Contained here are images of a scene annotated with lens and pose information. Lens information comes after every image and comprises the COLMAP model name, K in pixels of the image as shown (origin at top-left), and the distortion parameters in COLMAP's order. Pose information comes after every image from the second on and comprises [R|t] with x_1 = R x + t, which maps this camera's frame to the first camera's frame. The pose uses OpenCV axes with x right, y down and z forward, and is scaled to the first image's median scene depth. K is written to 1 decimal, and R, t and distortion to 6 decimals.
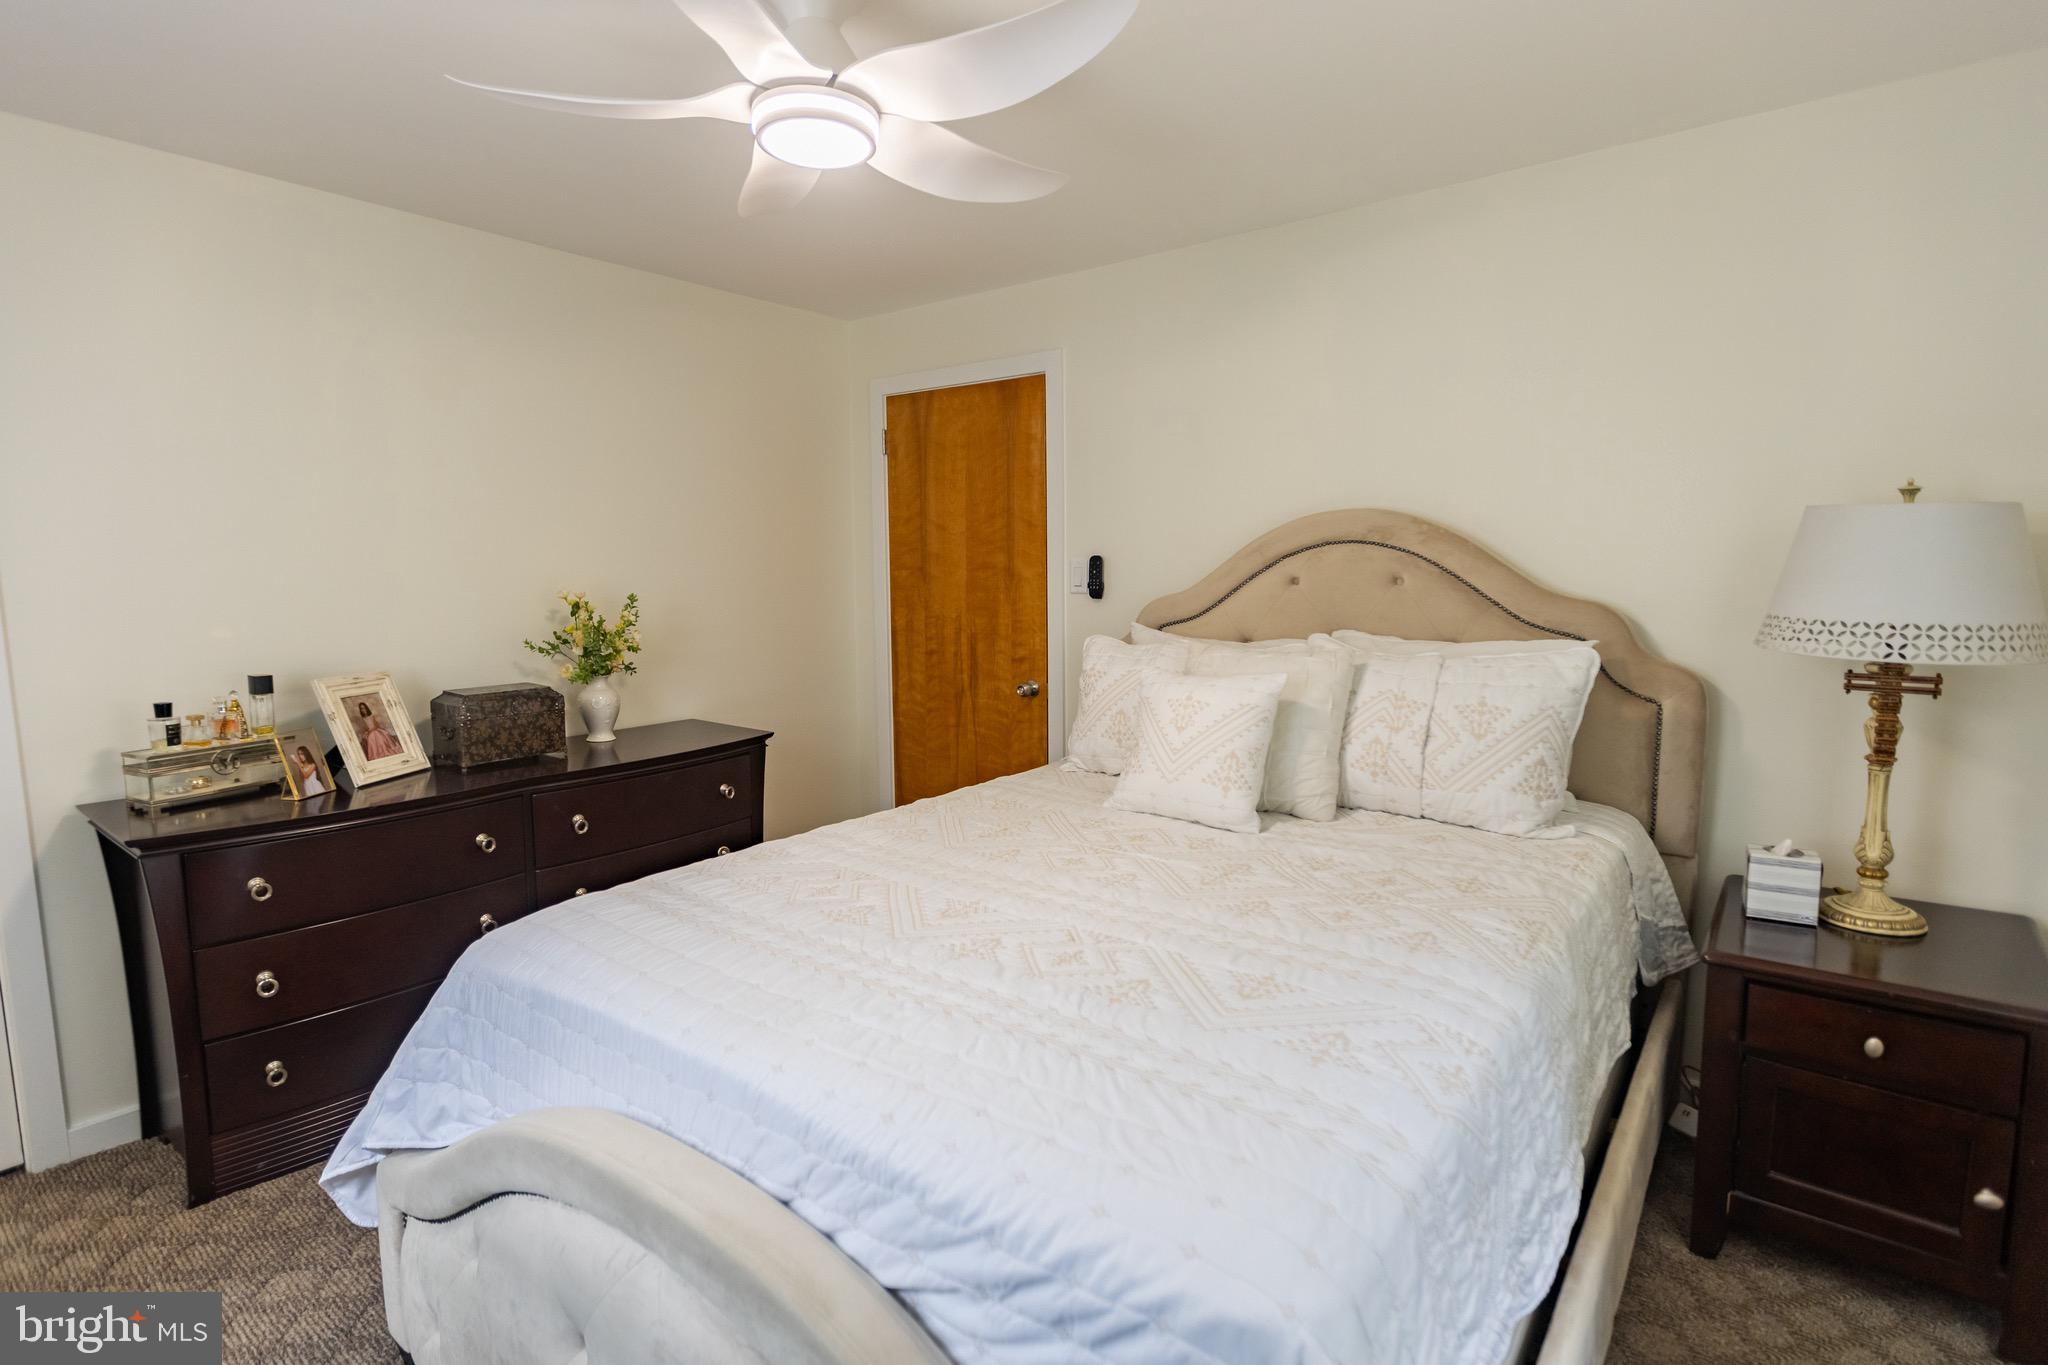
lens RADIAL K [[983.9, 0, 1024.0], [0, 983.9, 682.5], [0, 0, 1]] dist [-0.000956, -0.000205]
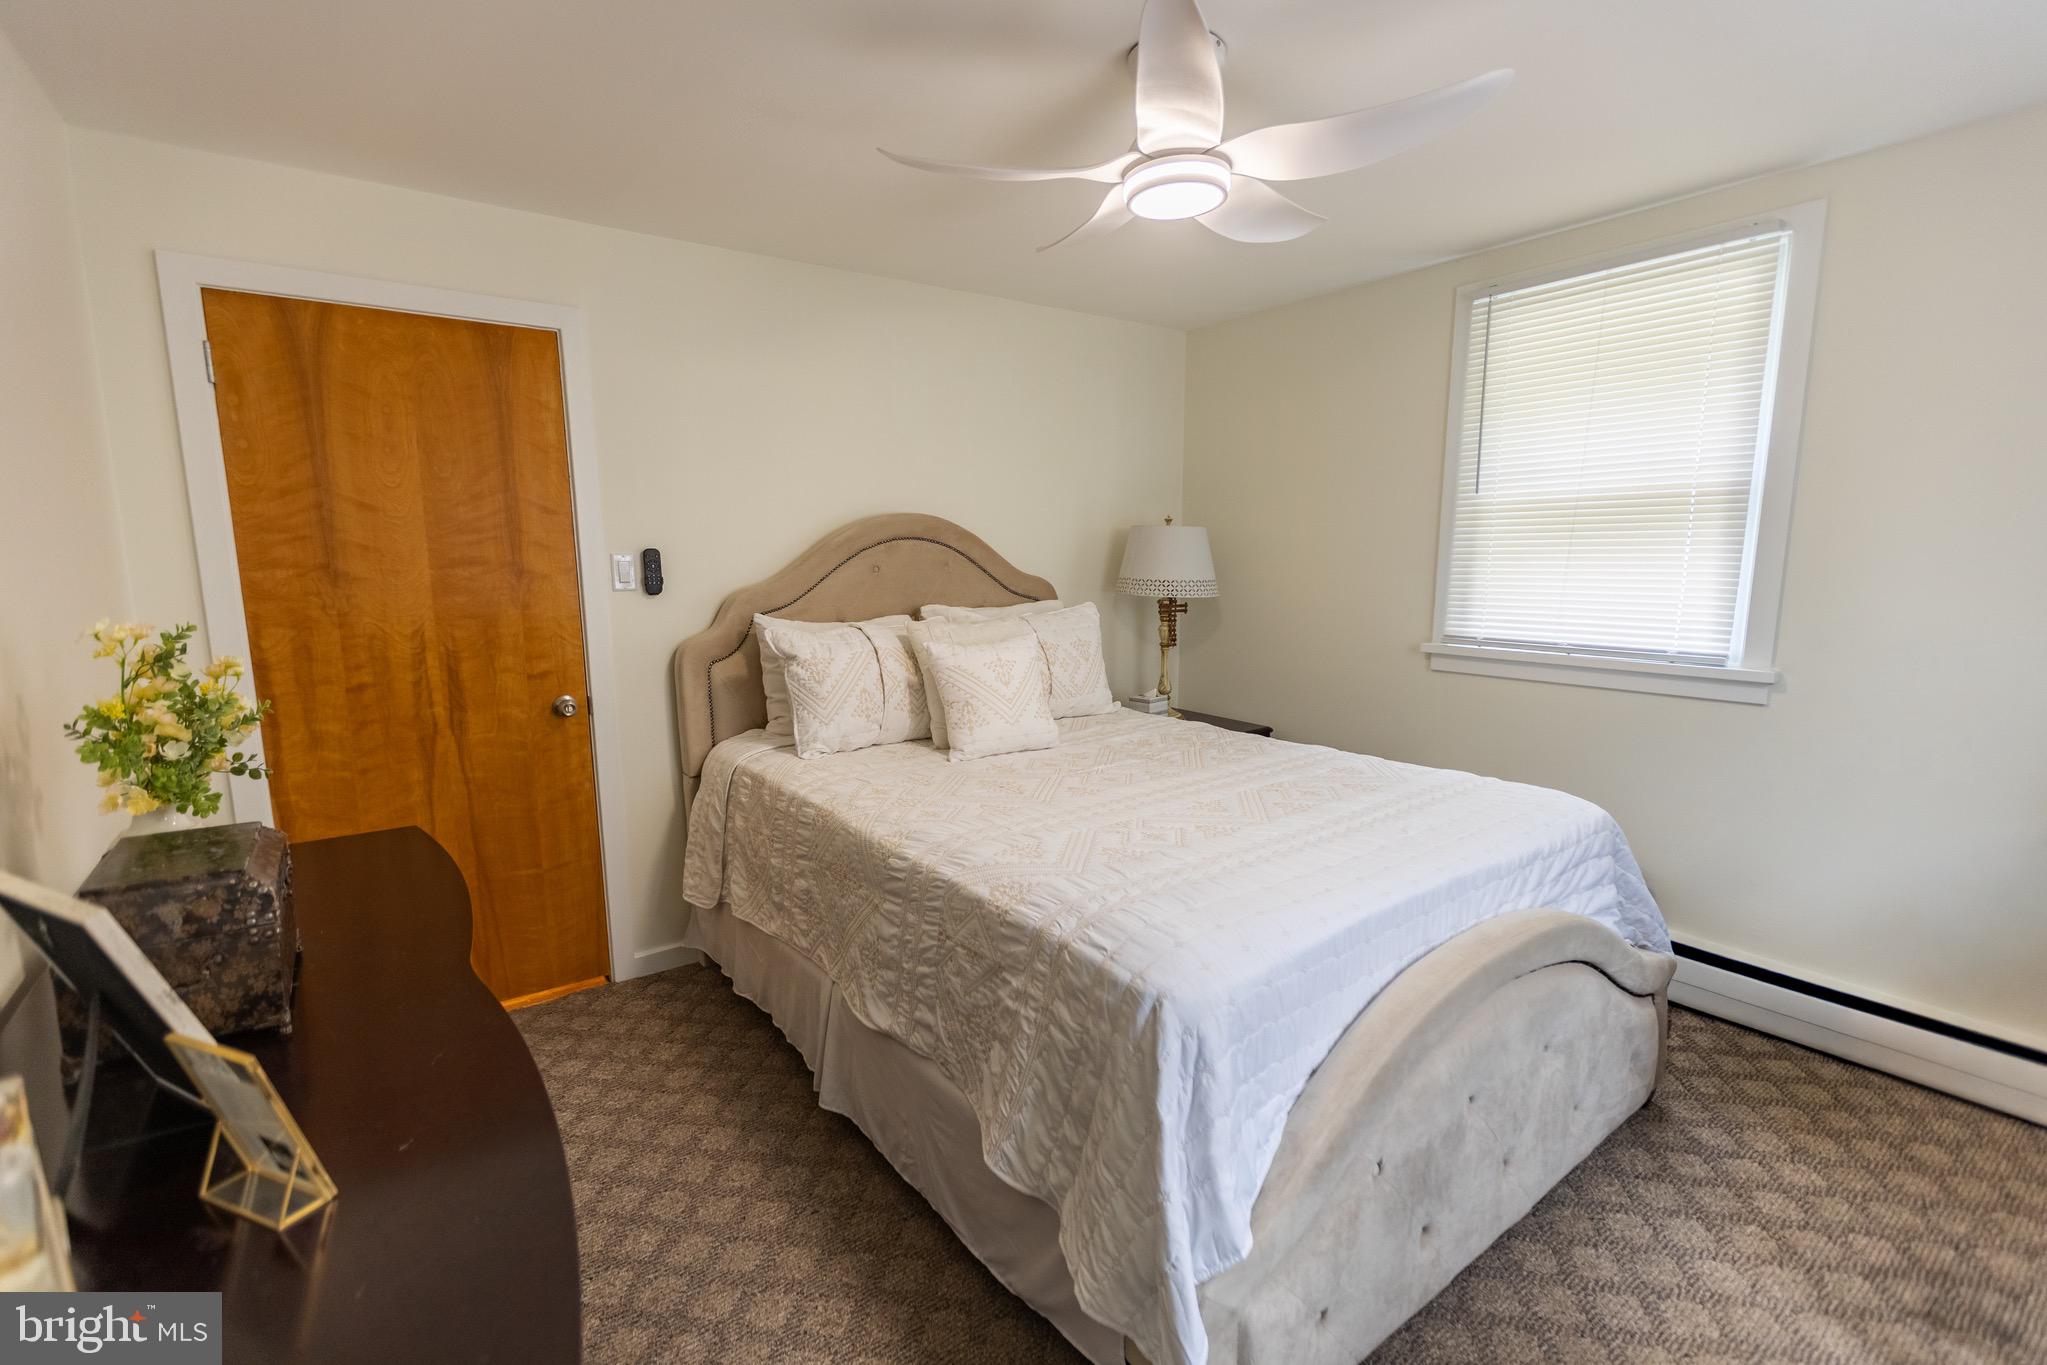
lens RADIAL K [[910.2, 0, 998.8], [0, 910.2, 683.0], [0, 0, 1]] dist [-0.000175, -0.000084]
pose [[0.290662, -0.137573, 0.946884, -0.601881], [0.119970, 0.987040, 0.106580, -0.050602], [-0.949275, 0.082619, 0.303399, 0.398815]]
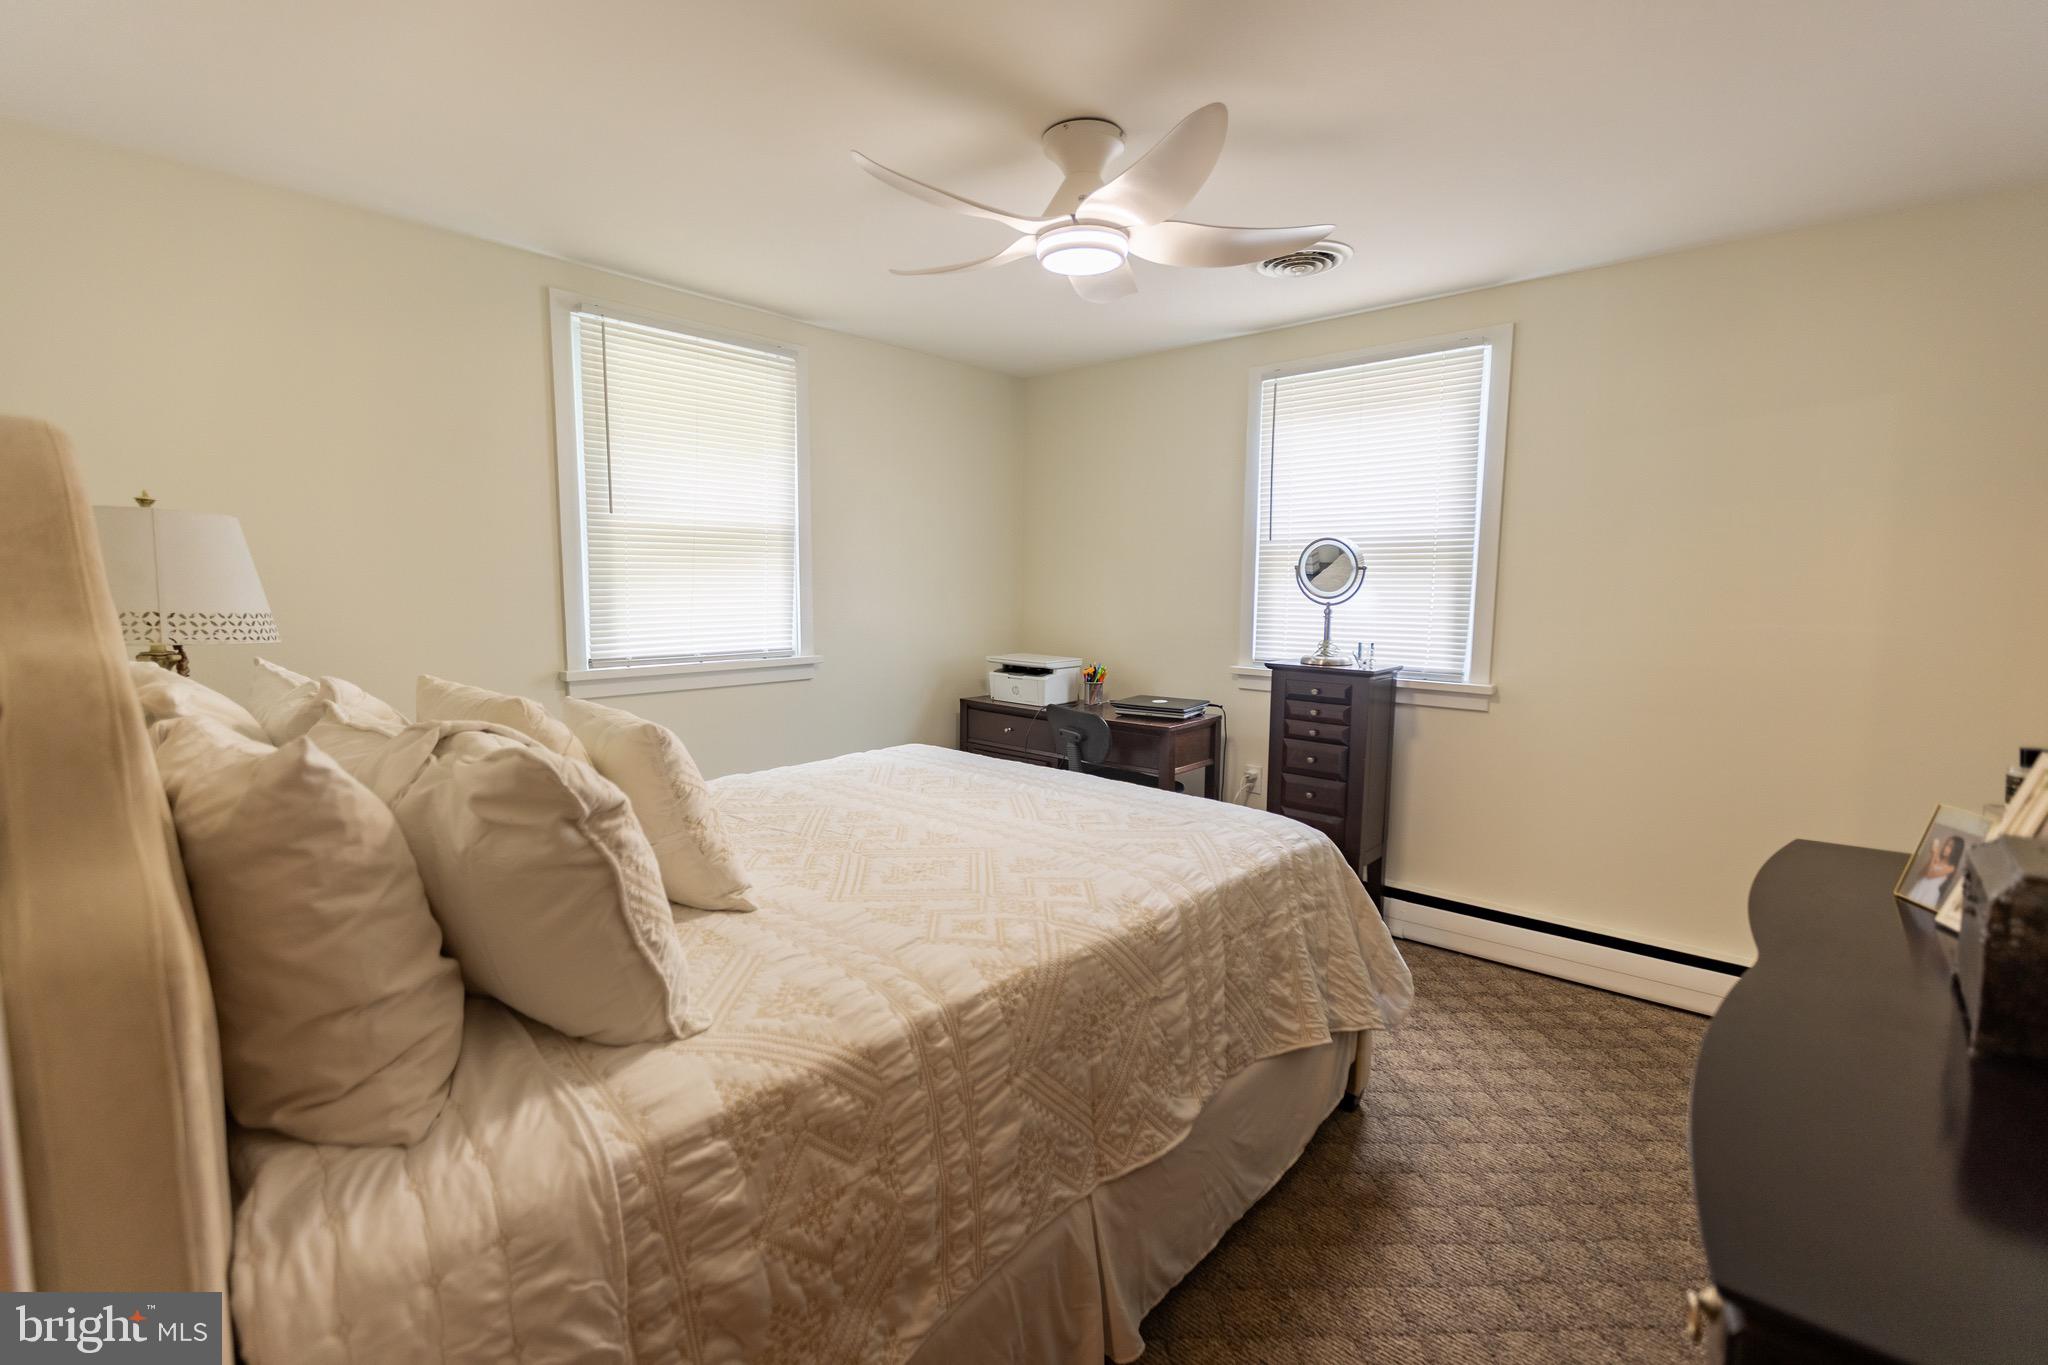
lens RADIAL K [[919.3, 0, 1024.0], [0, 919.3, 682.5], [0, 0, 1]] dist [0.001136, 0.000123]
pose [[-0.997247, -0.009578, 0.073527, -0.099940], [0.006980, 0.975092, 0.221692, -0.112686], [-0.073819, 0.221595, -0.972341, 1.033561]]
